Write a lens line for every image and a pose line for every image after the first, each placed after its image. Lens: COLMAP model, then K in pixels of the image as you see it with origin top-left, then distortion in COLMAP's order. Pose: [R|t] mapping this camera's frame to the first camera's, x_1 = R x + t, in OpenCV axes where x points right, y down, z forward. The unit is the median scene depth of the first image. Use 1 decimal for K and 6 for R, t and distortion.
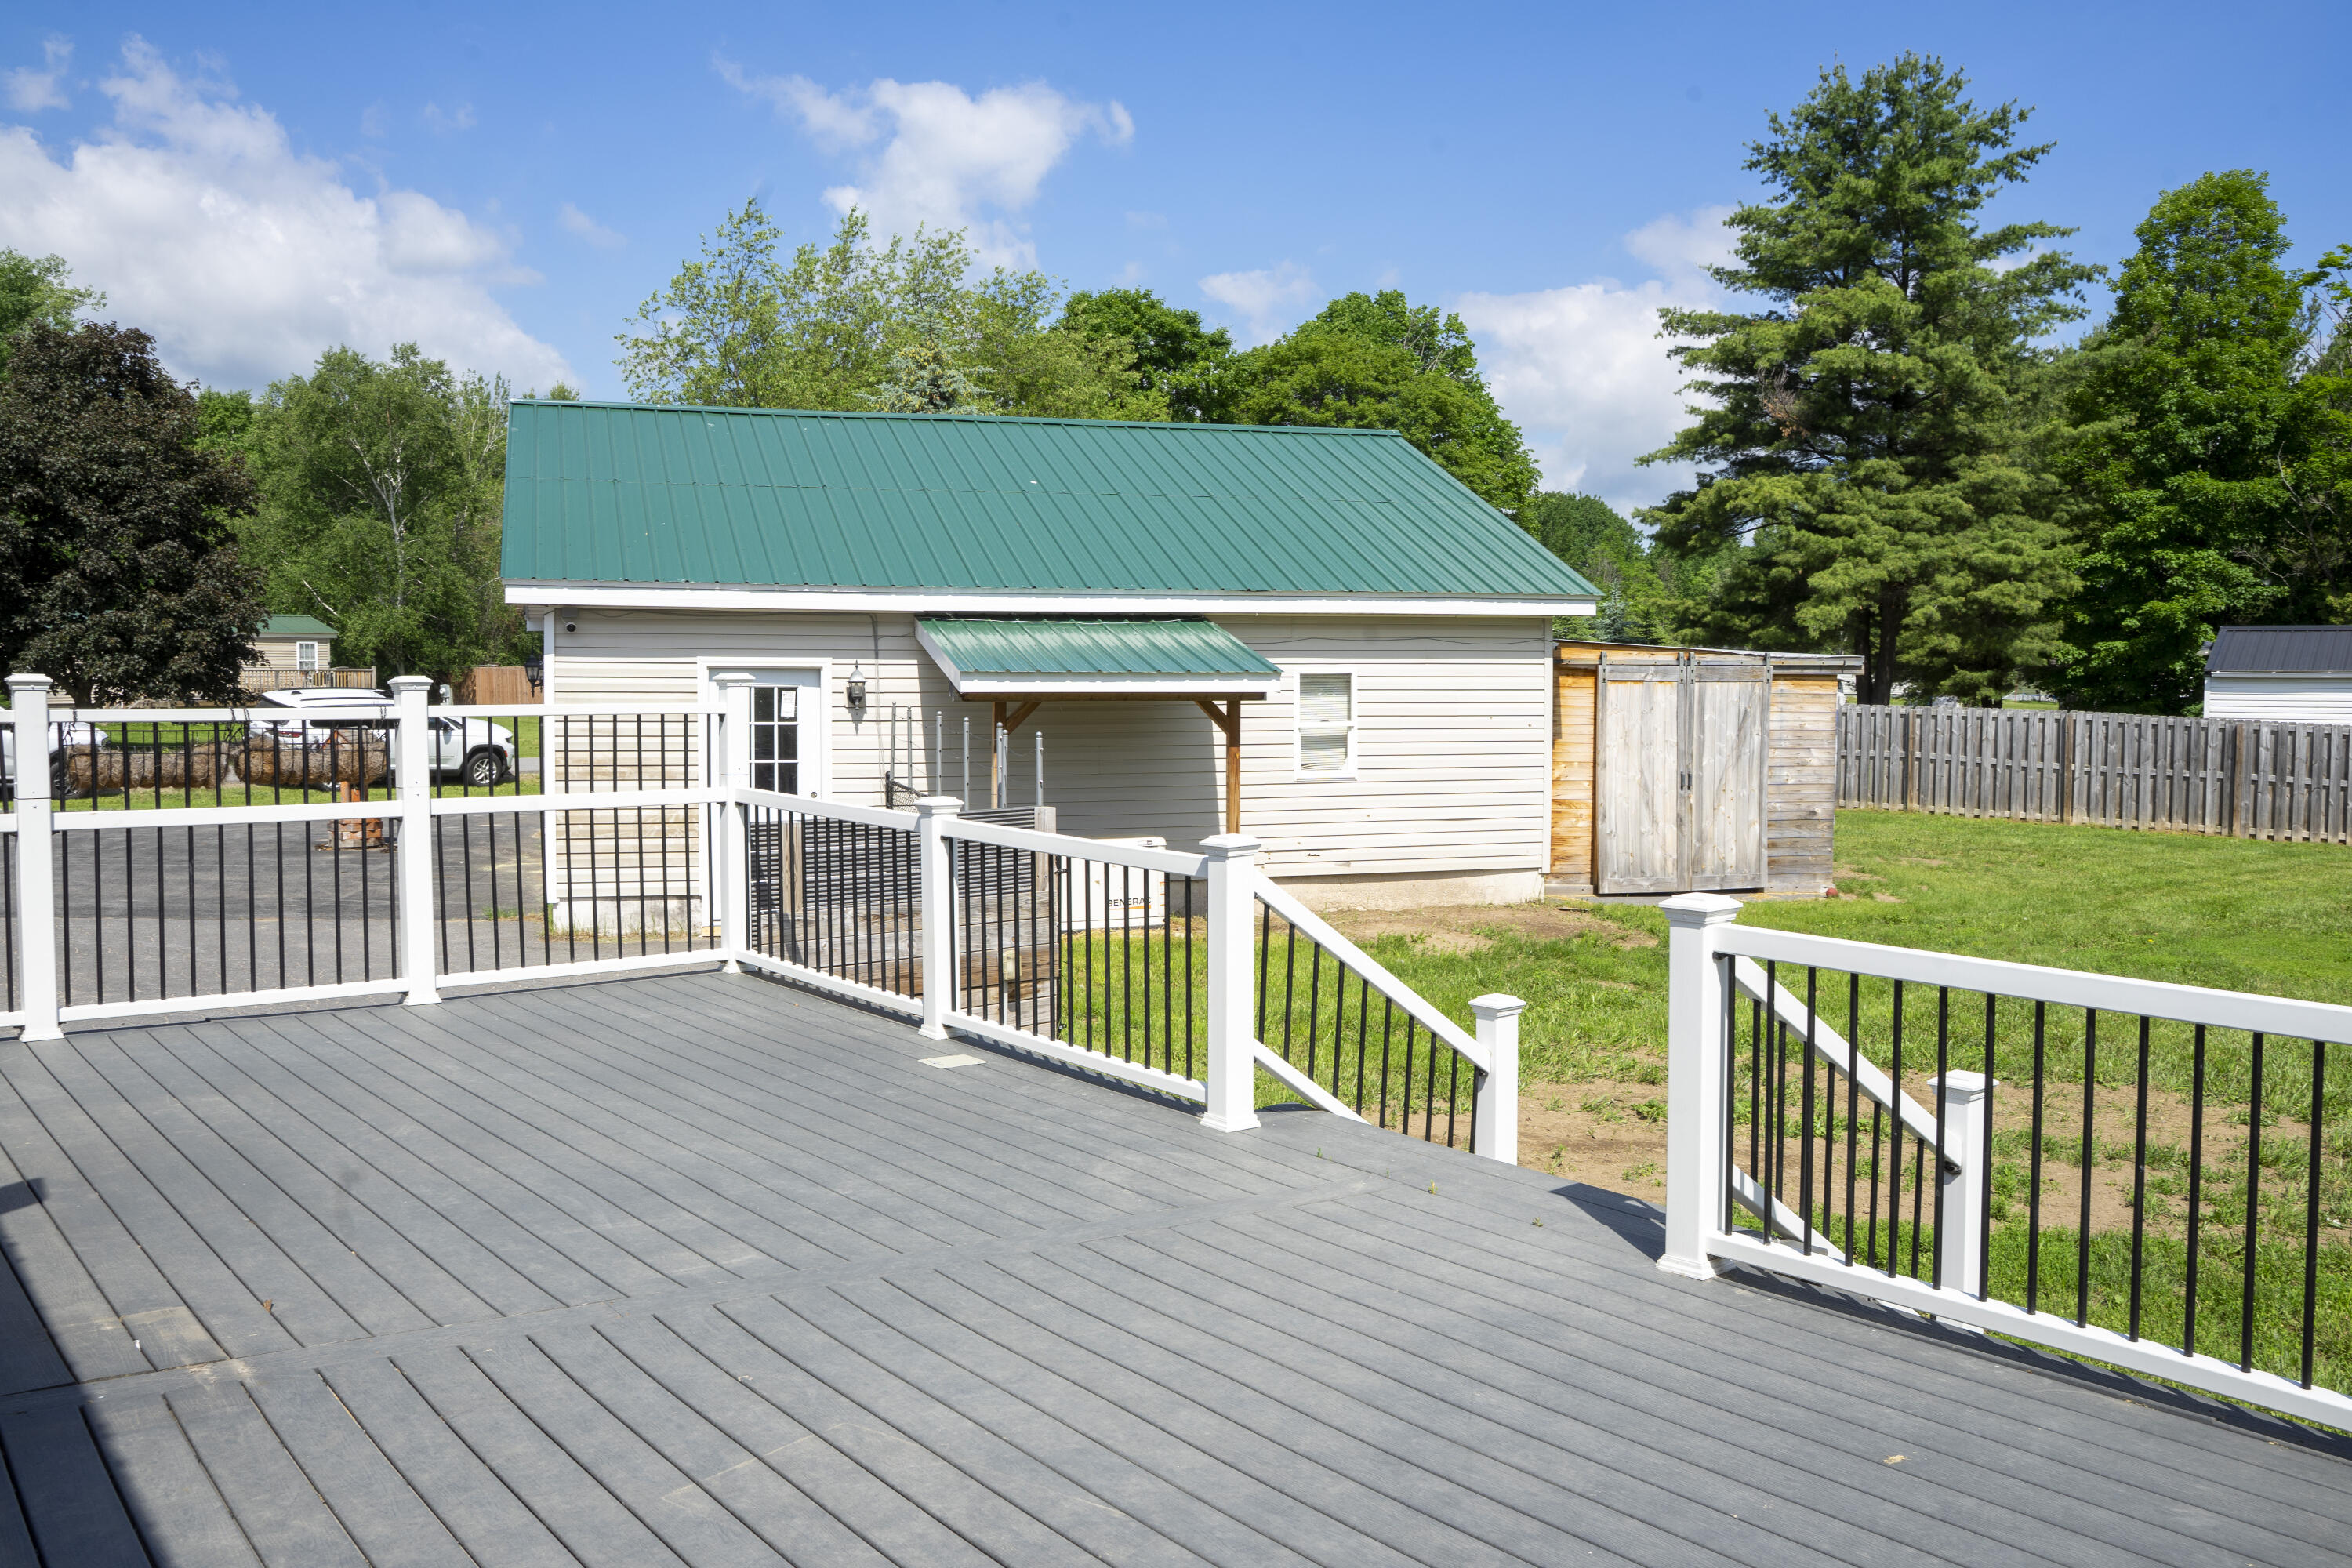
lens RADIAL K [[1965.4, 0, 1159.0], [0, 1965.4, 783.2], [0, 0, 1]] dist [-0.052641, 0.010369]
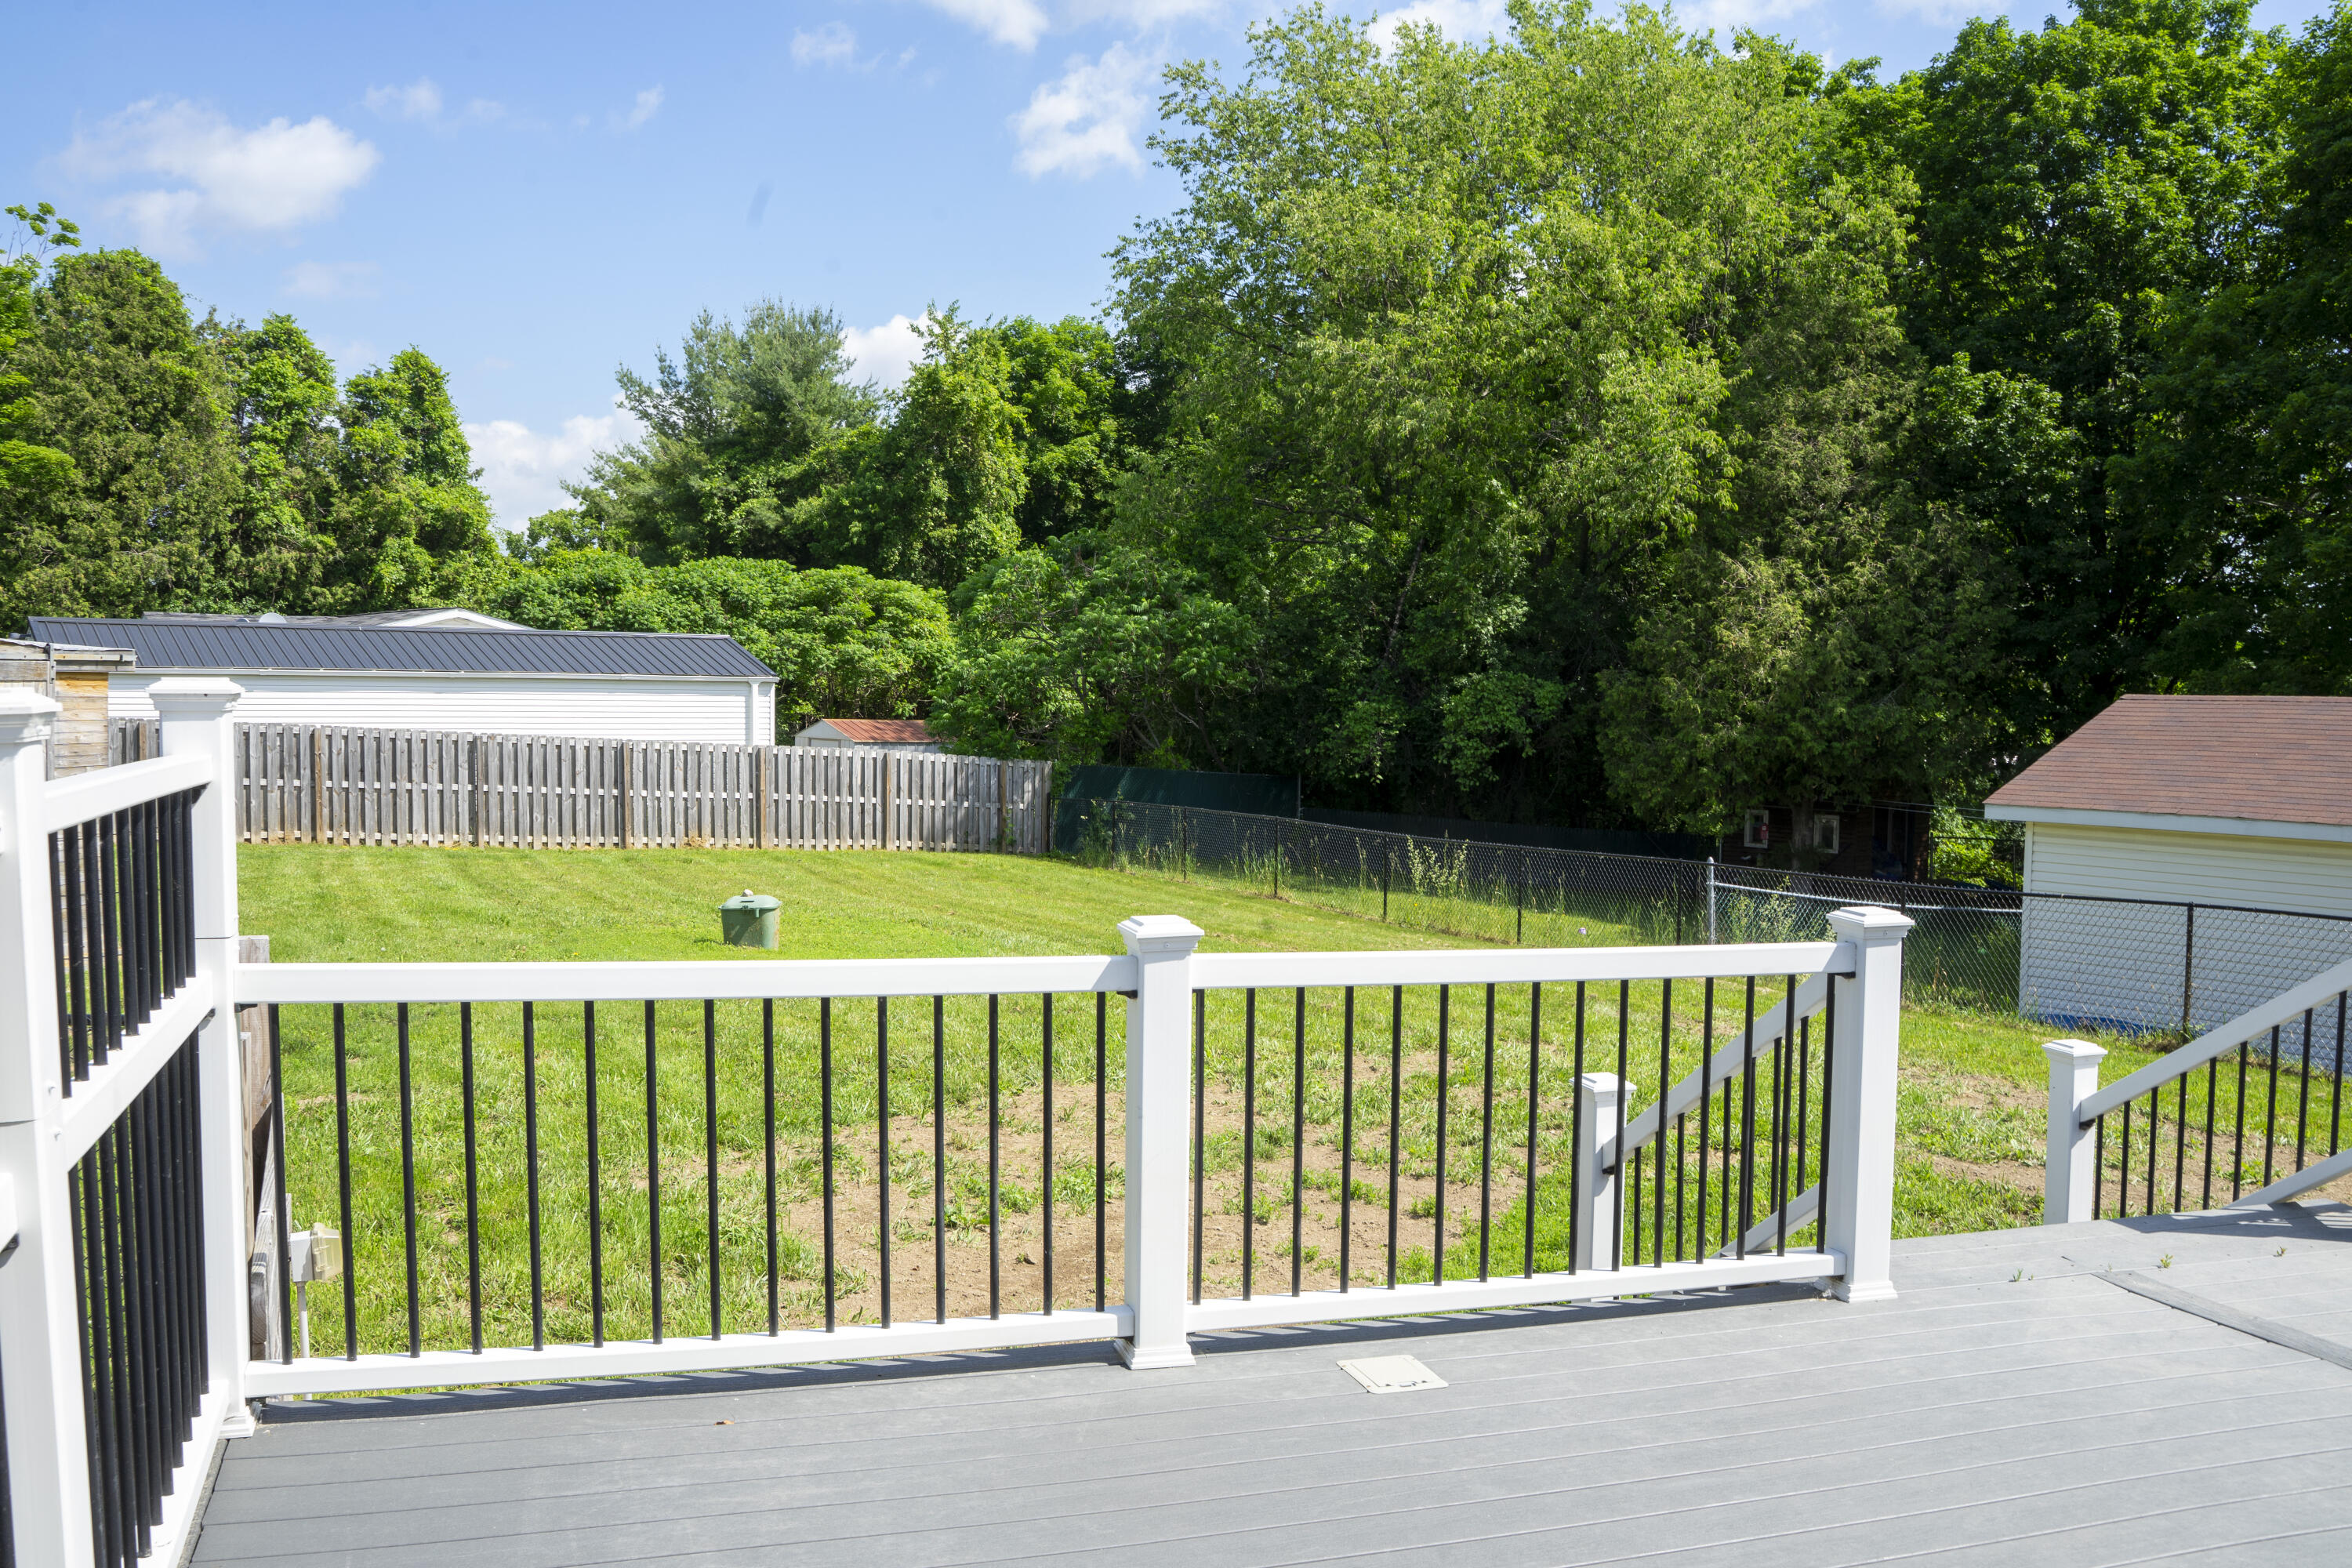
lens RADIAL K [[1965.4, 0, 1123.8], [0, 1965.4, 851.3], [0, 0, 1]] dist [-0.052641, 0.010369]
pose [[0.368537, -0.086019, 0.925625, -0.386024], [0.042410, 0.996229, 0.075694, -0.045390], [-0.928645, 0.011360, 0.370795, 0.424336]]
